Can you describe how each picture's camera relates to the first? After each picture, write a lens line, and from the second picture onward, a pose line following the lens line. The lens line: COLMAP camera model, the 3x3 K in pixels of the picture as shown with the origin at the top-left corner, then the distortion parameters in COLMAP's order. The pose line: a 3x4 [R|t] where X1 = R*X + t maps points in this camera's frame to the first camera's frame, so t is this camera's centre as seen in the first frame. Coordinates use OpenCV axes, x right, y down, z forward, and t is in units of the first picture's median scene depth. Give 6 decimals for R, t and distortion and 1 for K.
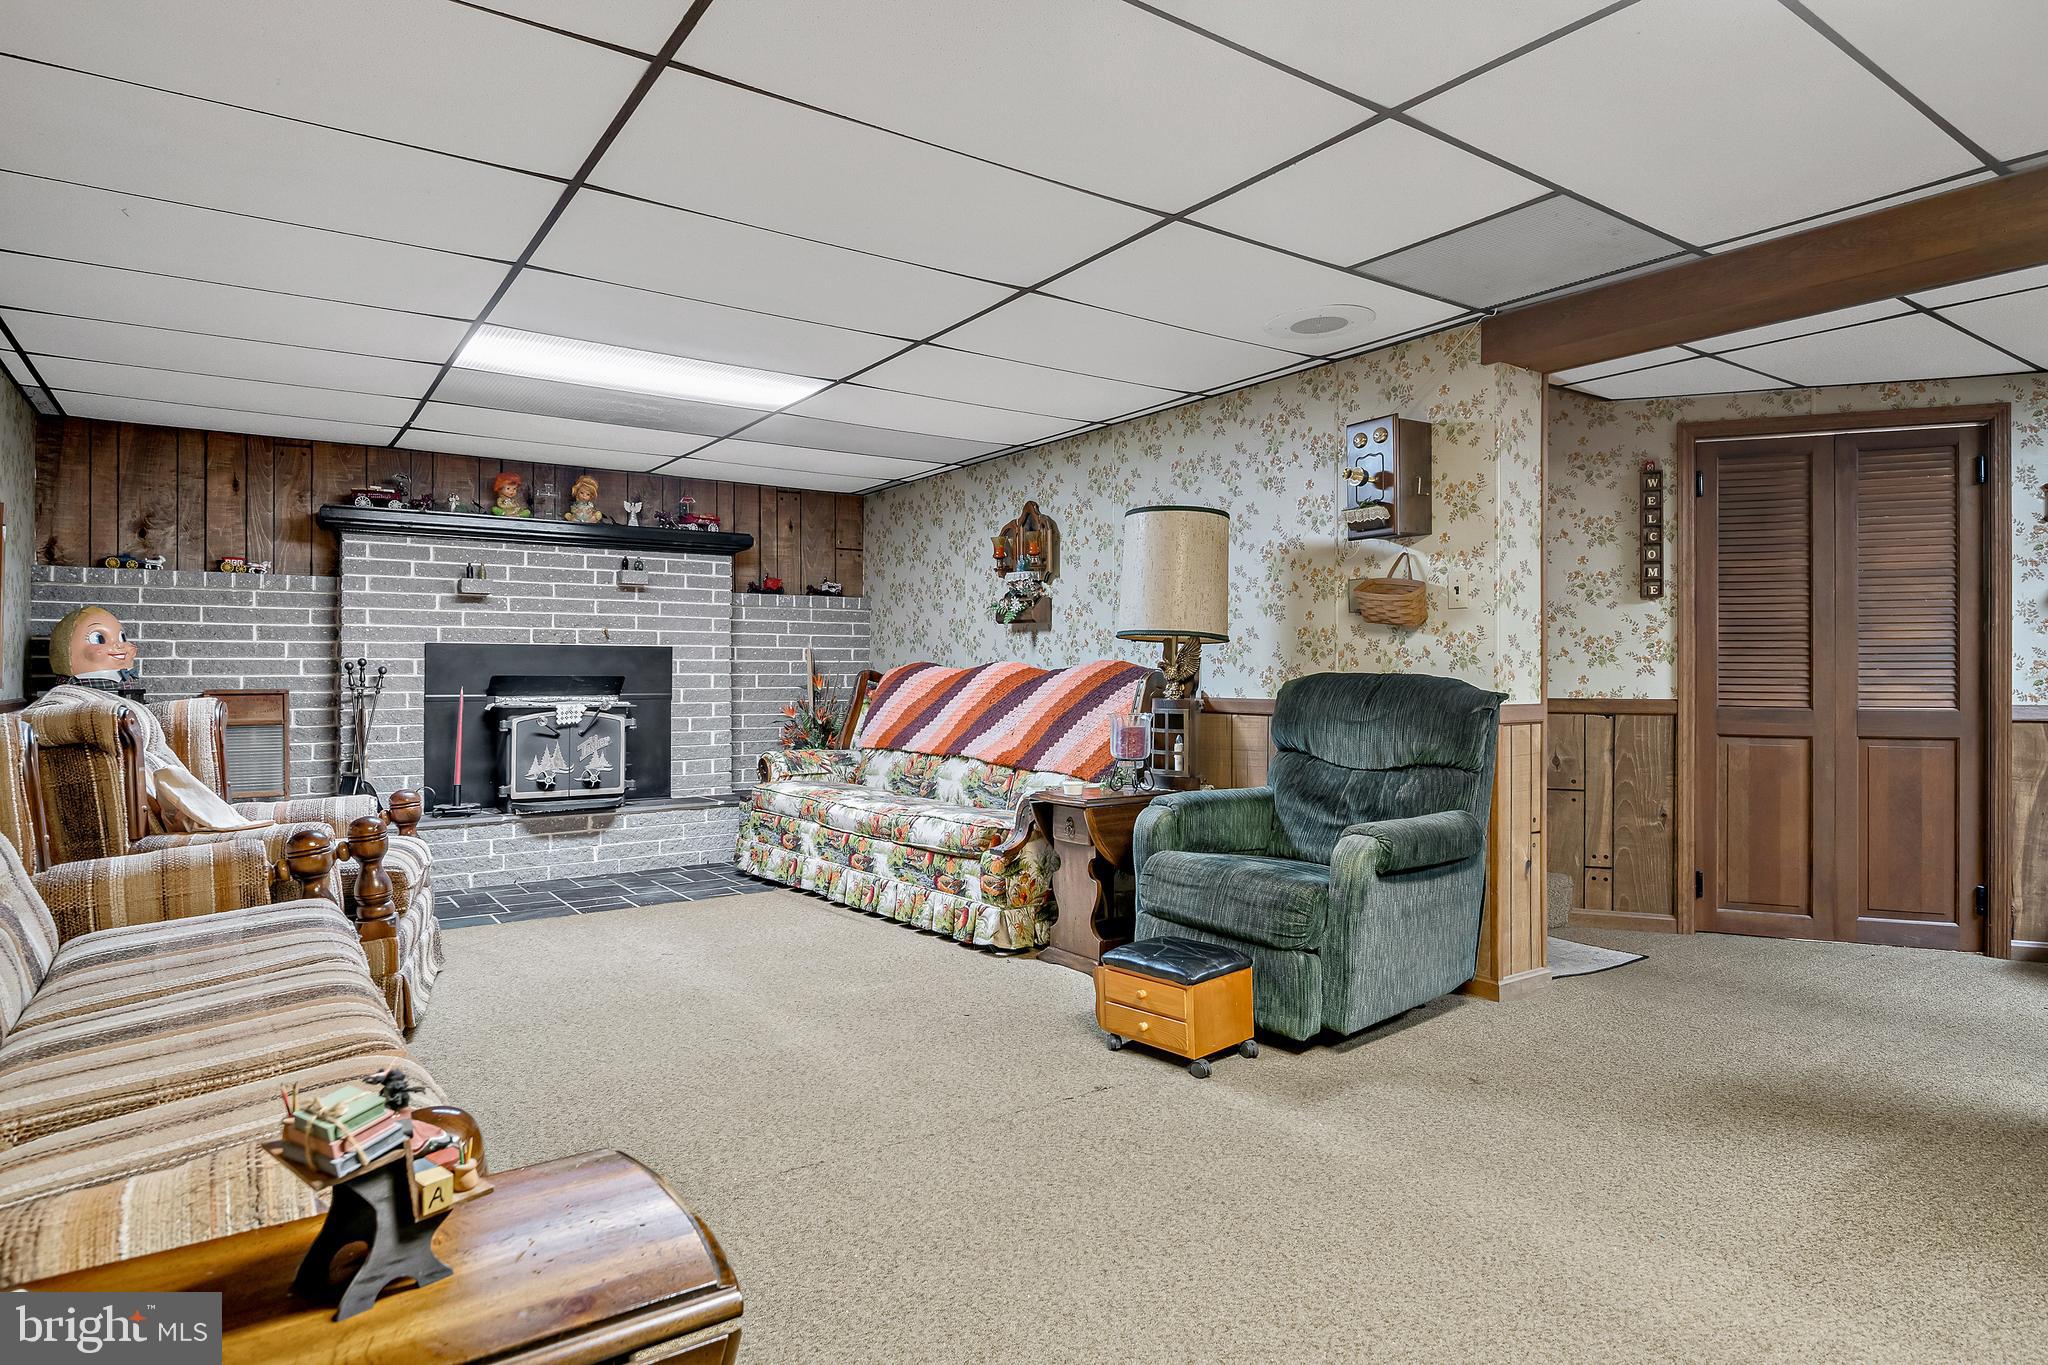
lens RADIAL K [[1128.0, 0, 1021.4], [0, 1128.0, 681.4], [0, 0, 1]] dist [0.002932, -0.004053]
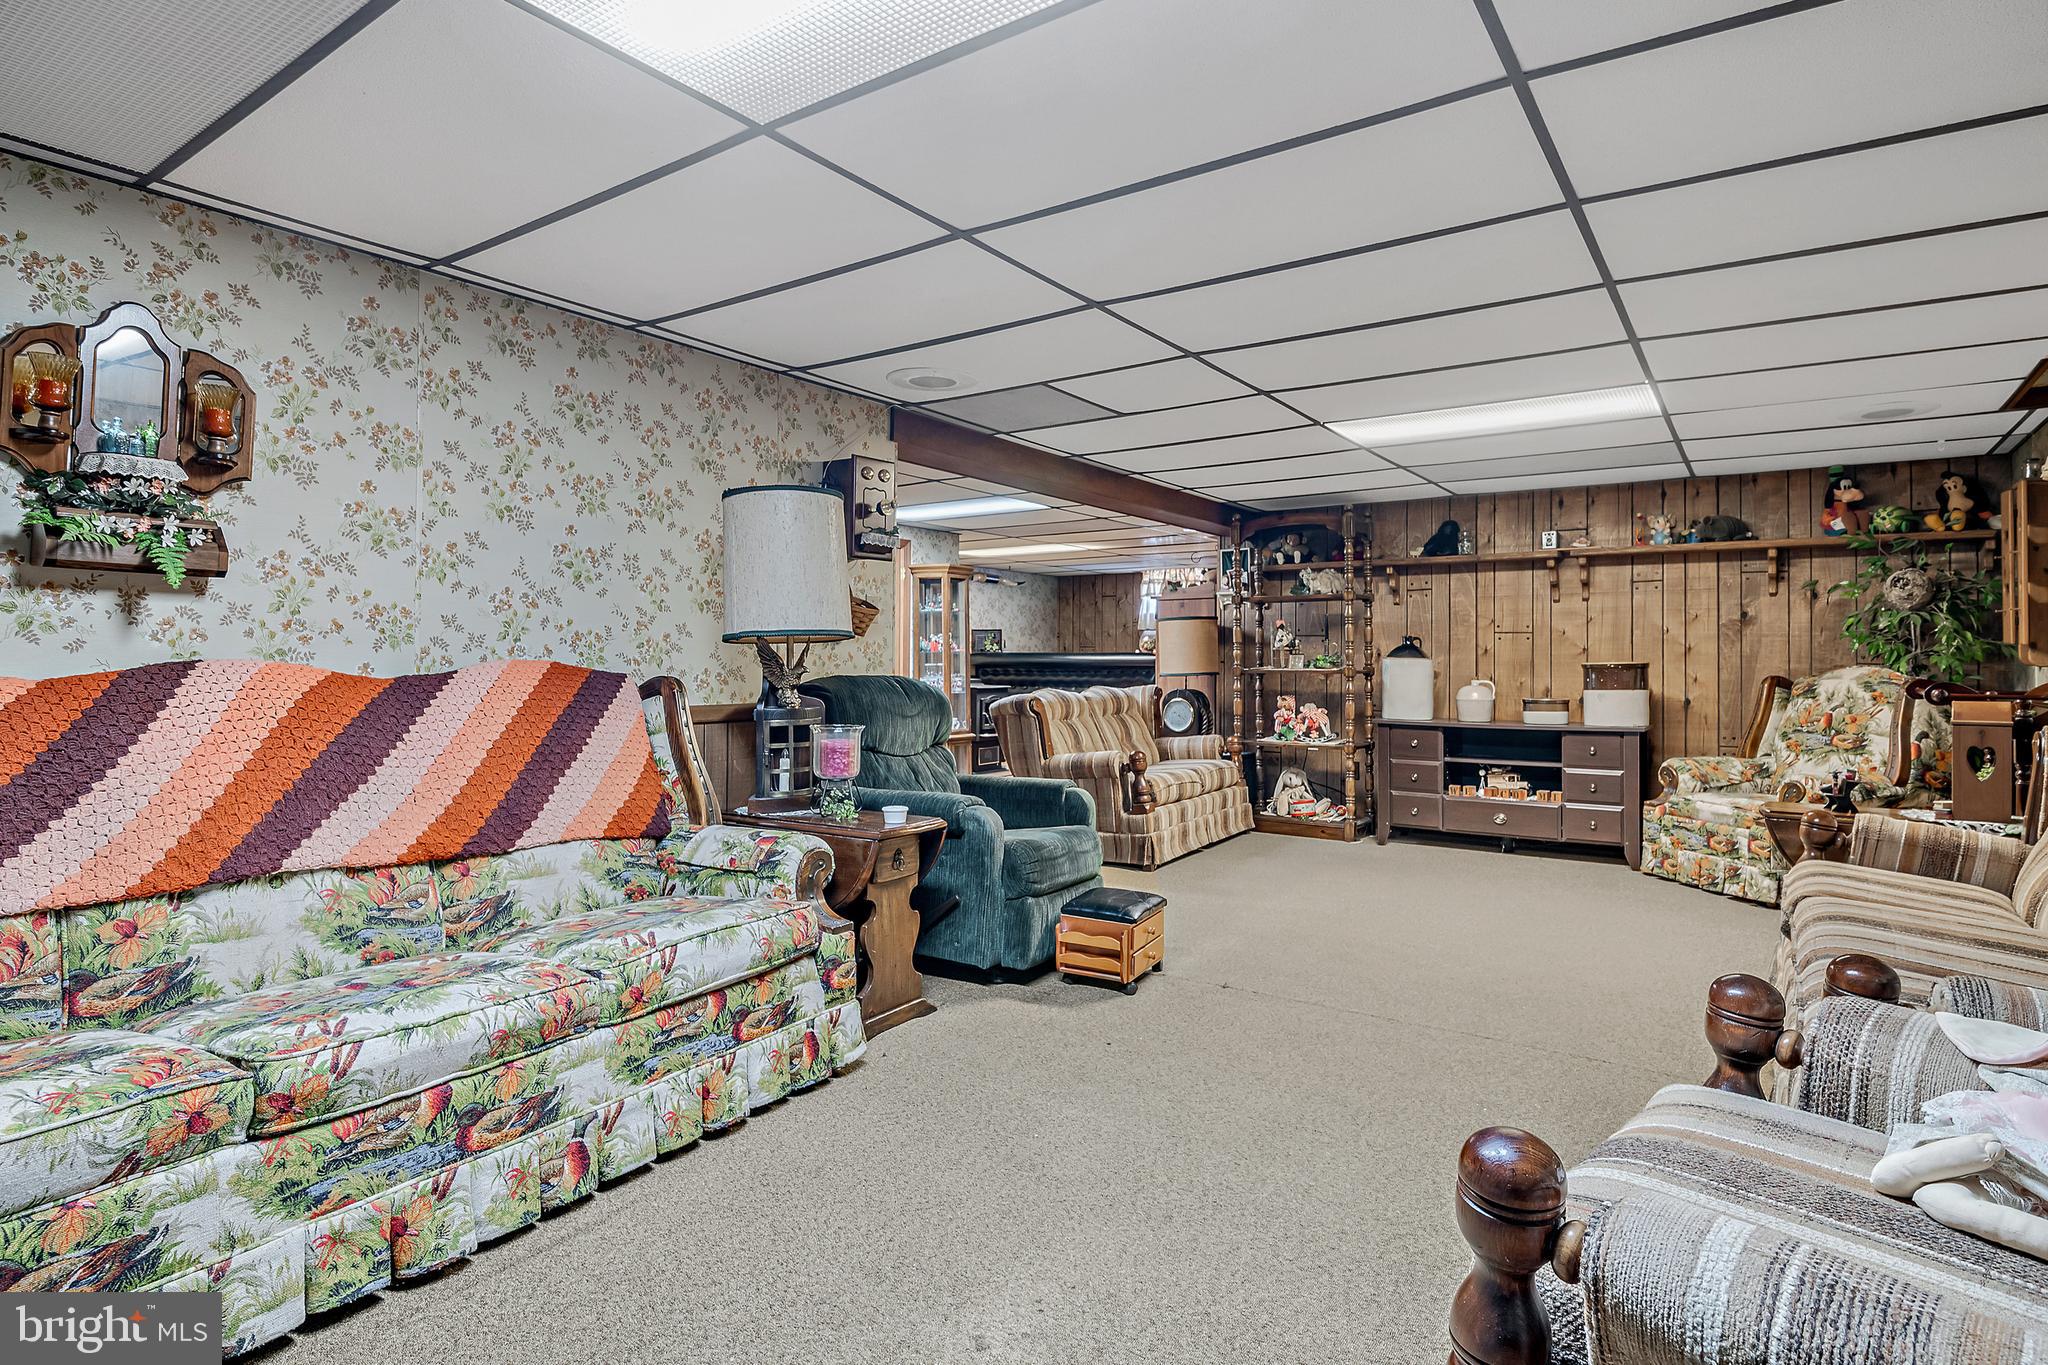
lens RADIAL K [[1058.1, 0, 1019.9], [0, 1058.1, 661.9], [0, 0, 1]] dist [0.001860, -0.000300]
pose [[-0.335009, -0.003498, 0.942208, -0.631059], [0.002980, 0.999984, 0.004772, -0.021311], [-0.942210, 0.004406, -0.334993, 1.004522]]
